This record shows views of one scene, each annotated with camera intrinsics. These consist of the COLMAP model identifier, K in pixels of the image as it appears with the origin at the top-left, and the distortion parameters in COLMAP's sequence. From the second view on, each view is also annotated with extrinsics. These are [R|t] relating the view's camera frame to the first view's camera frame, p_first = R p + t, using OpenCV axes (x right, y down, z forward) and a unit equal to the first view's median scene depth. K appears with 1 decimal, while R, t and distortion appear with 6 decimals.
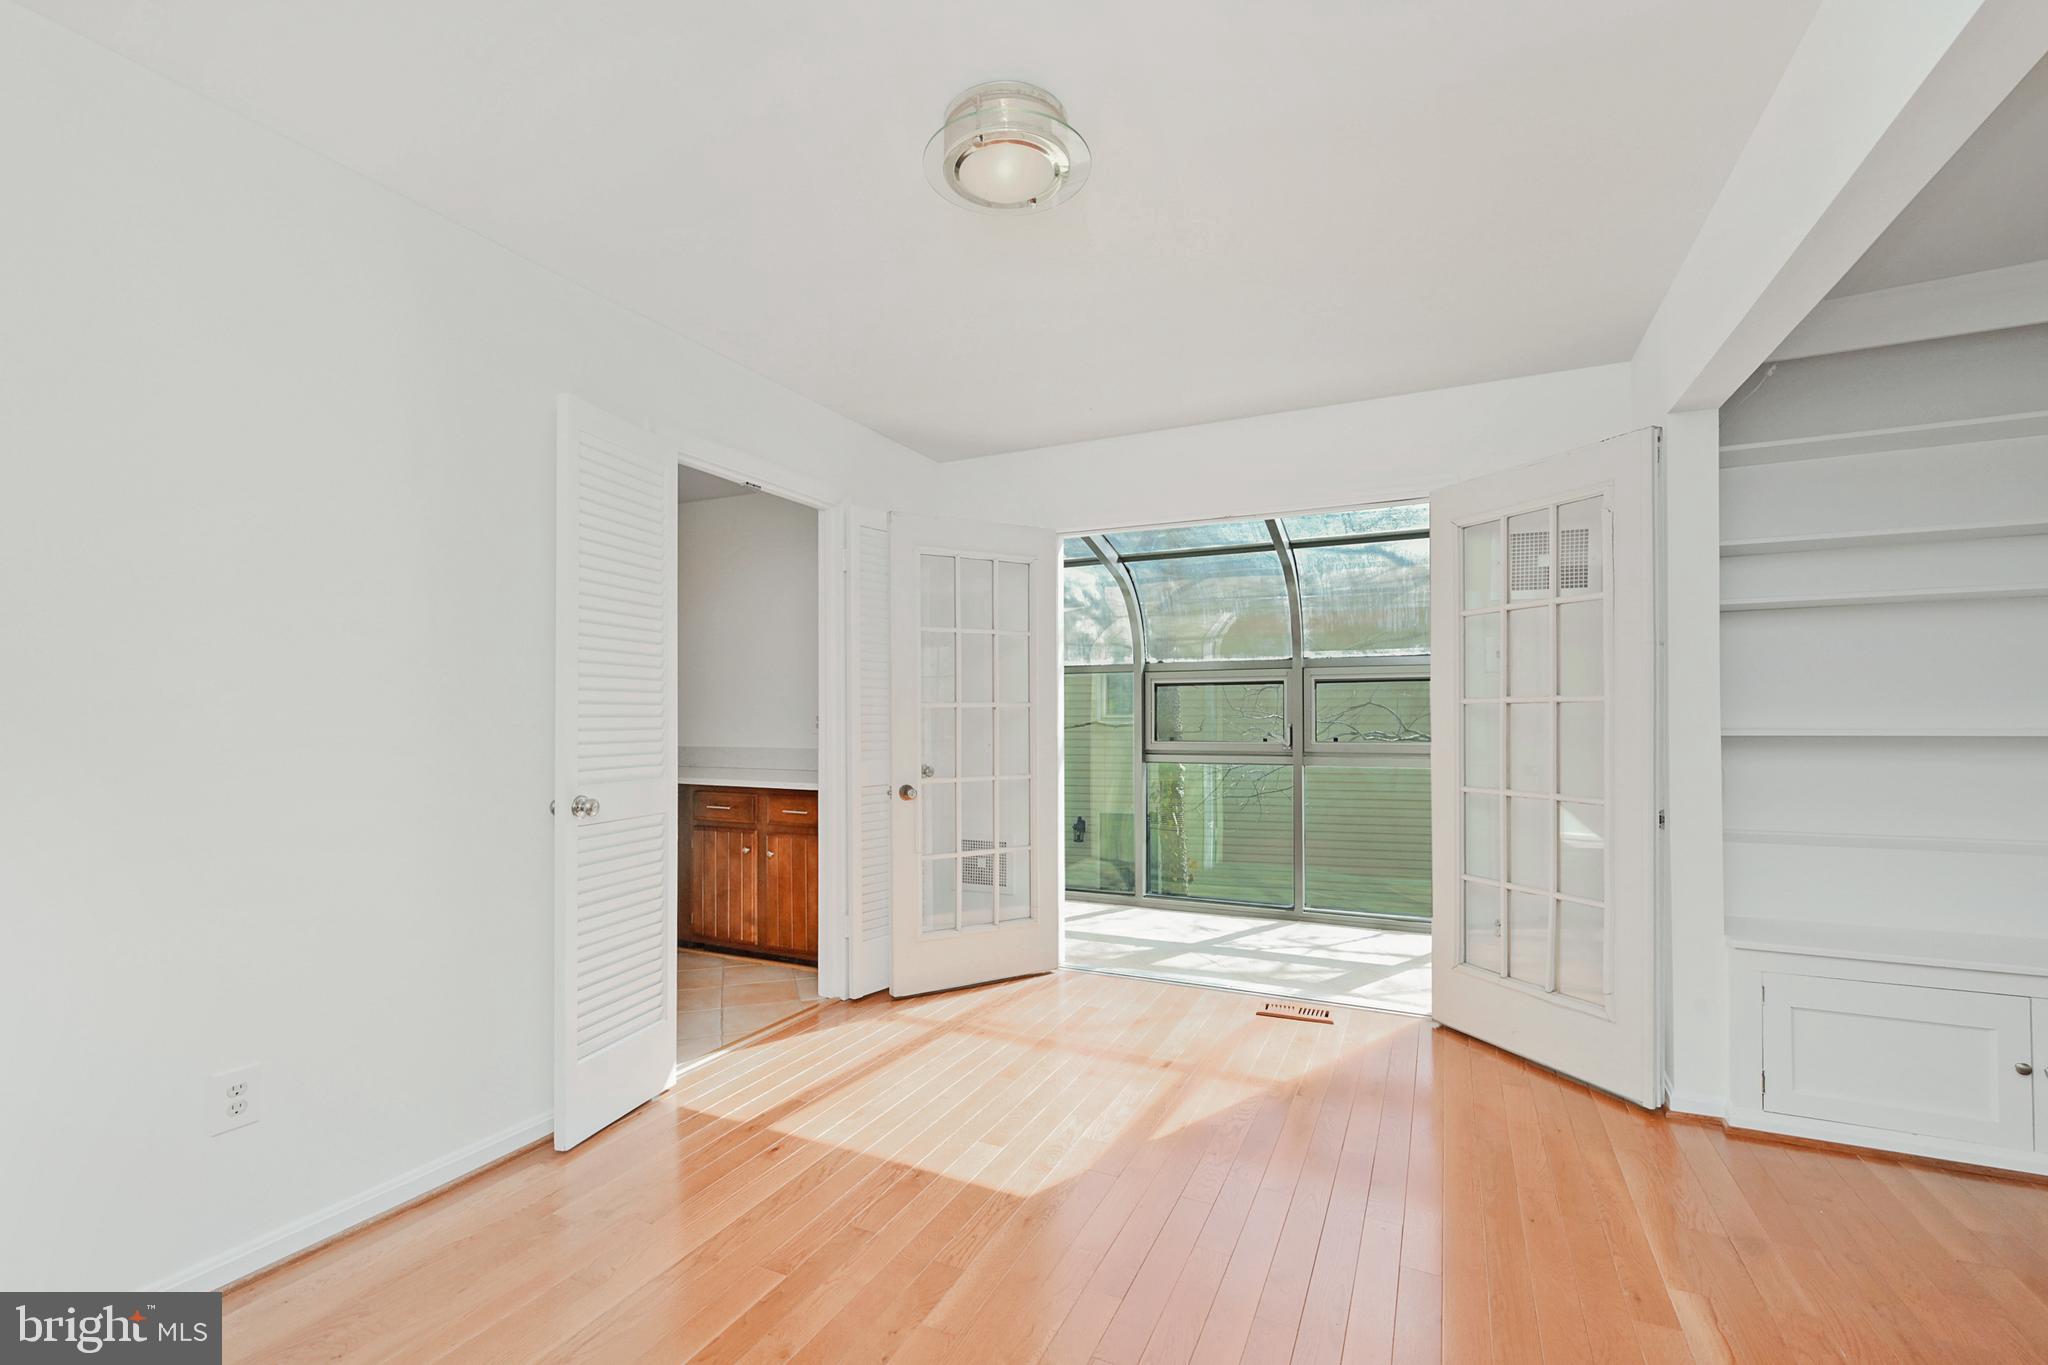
lens RADIAL K [[870.1, 0, 1025.4], [0, 870.1, 713.3], [0, 0, 1]] dist [0.000499, 0.000187]
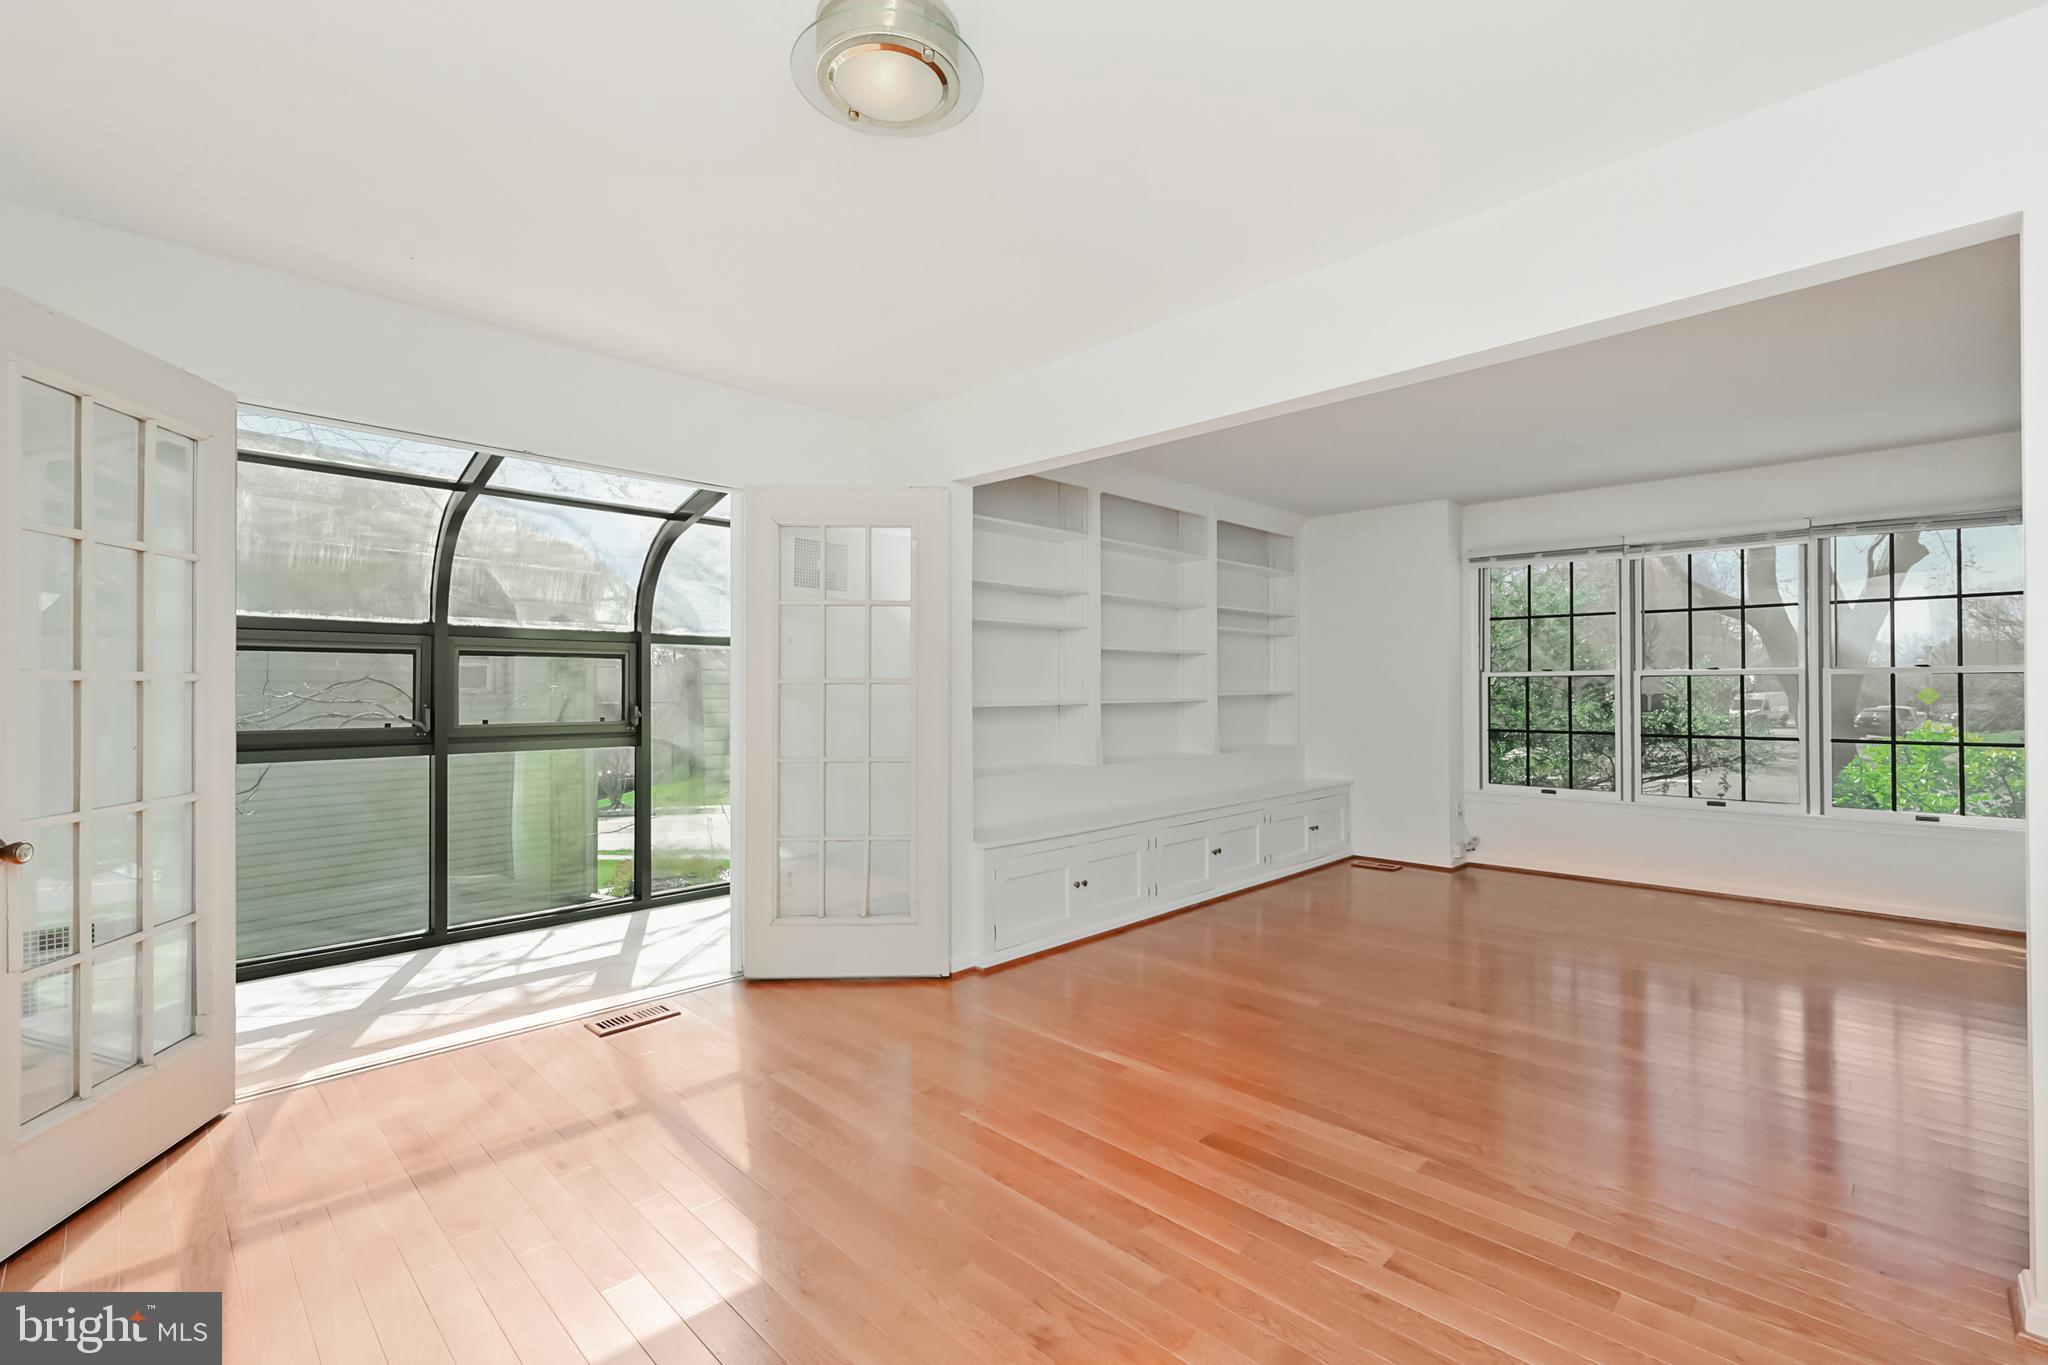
lens RADIAL K [[893.9, 0, 1024.0], [0, 893.9, 682.5], [0, 0, 1]] dist [-0.000032, -0.000071]
pose [[0.329735, 0.010854, 0.944011, -0.412634], [-0.003098, 0.999941, -0.010415, -0.001491], [-0.944069, 0.000510, 0.329749, 0.280915]]
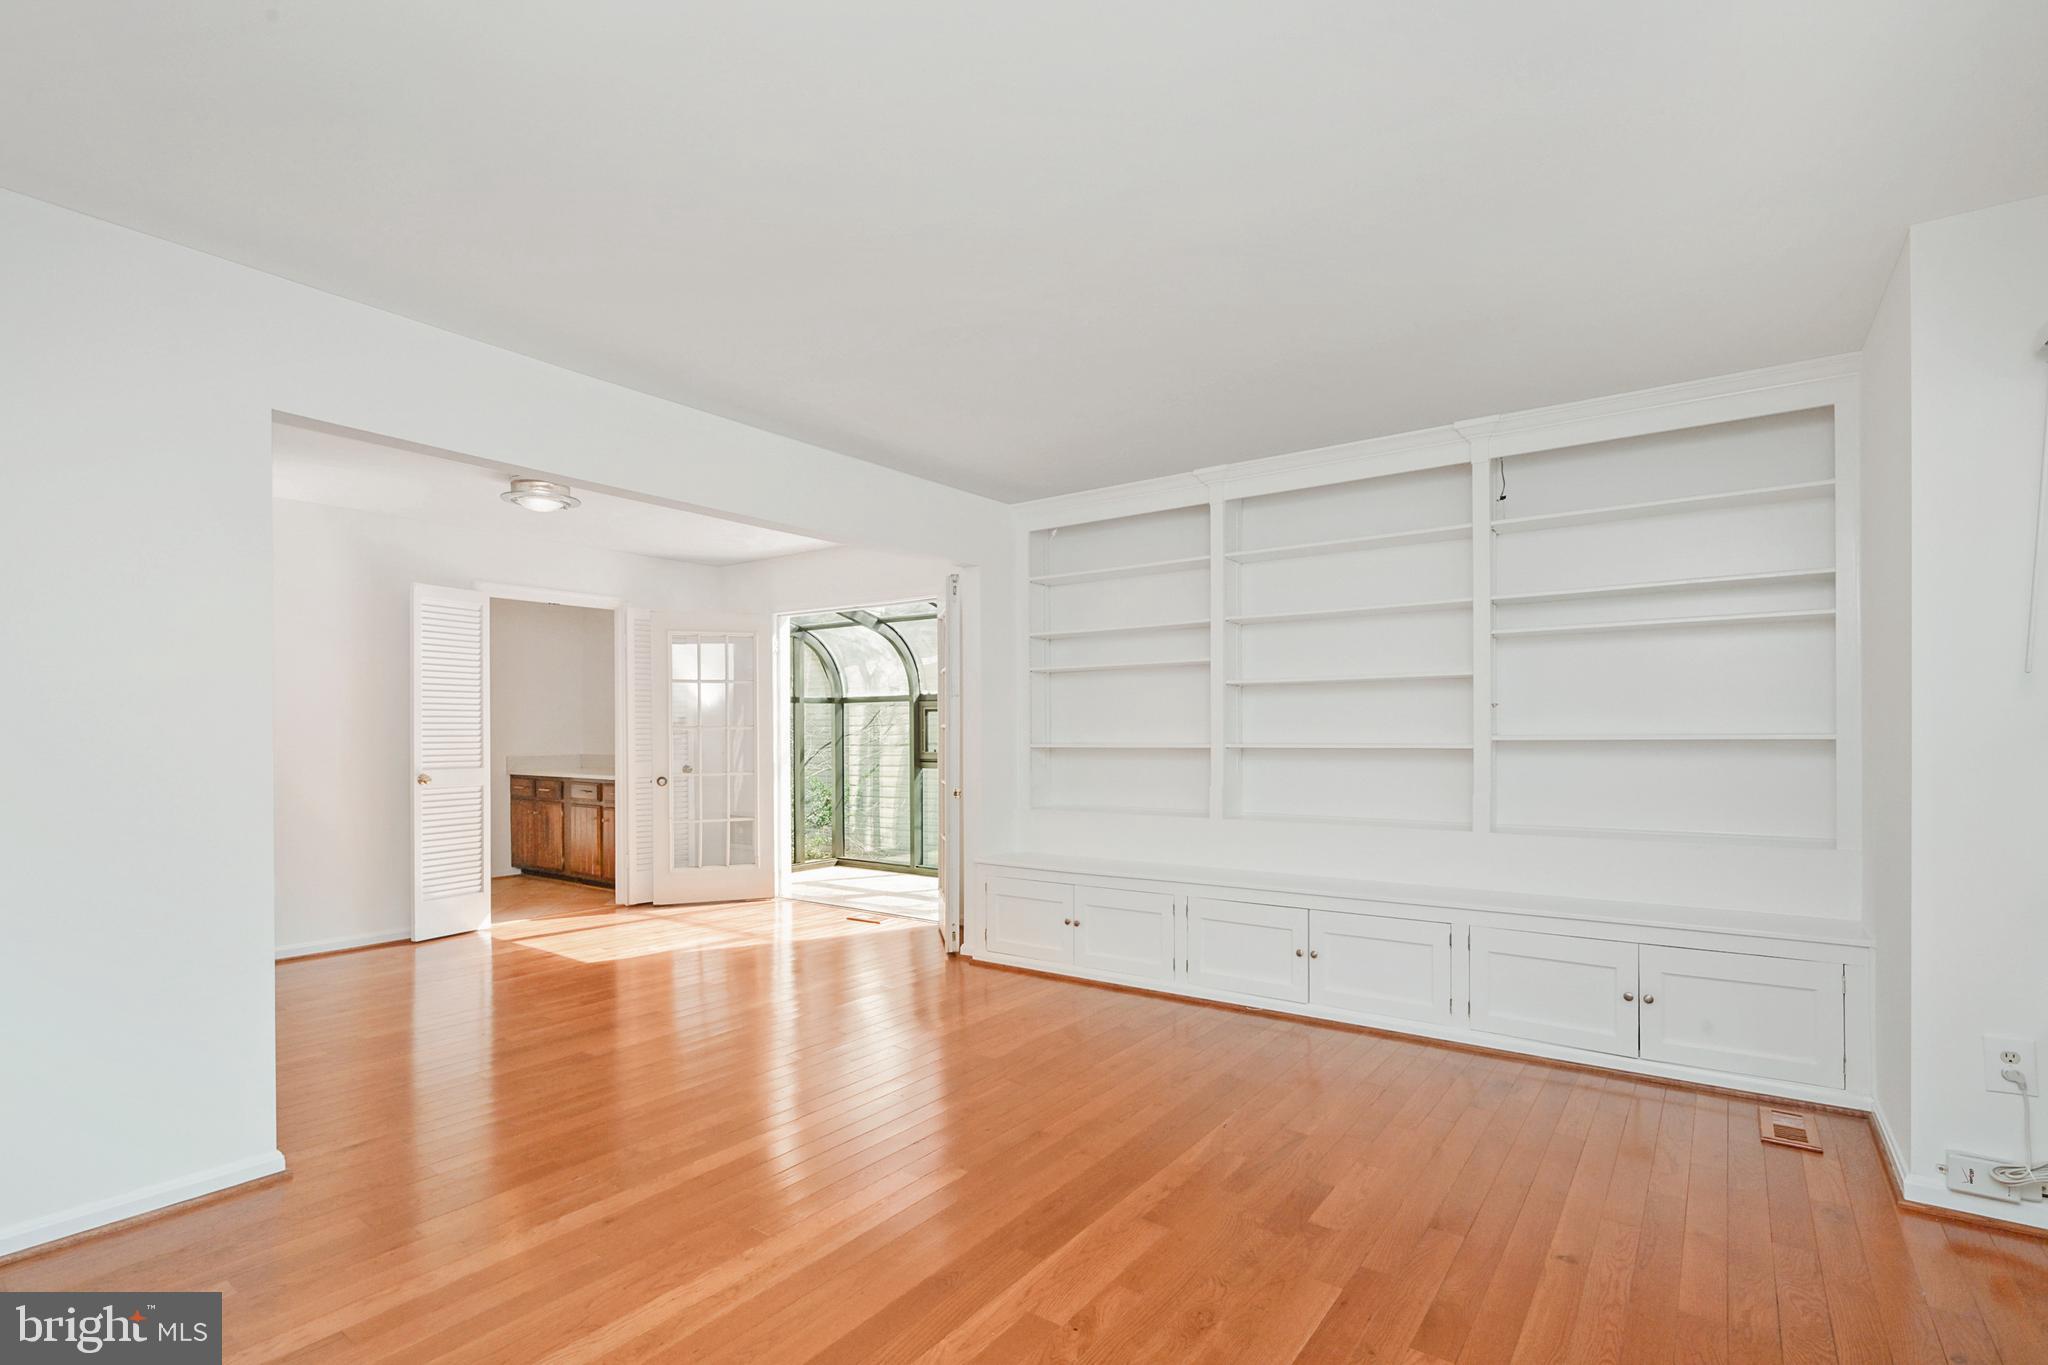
lens RADIAL K [[958.8, 0, 1022.2], [0, 958.8, 696.9], [0, 0, 1]] dist [0.000140, 0.001168]
pose [[0.982251, -0.009607, -0.187326, 0.859048], [0.004392, 0.999592, -0.028231, -0.013726], [0.187520, 0.026907, 0.981892, -0.645853]]
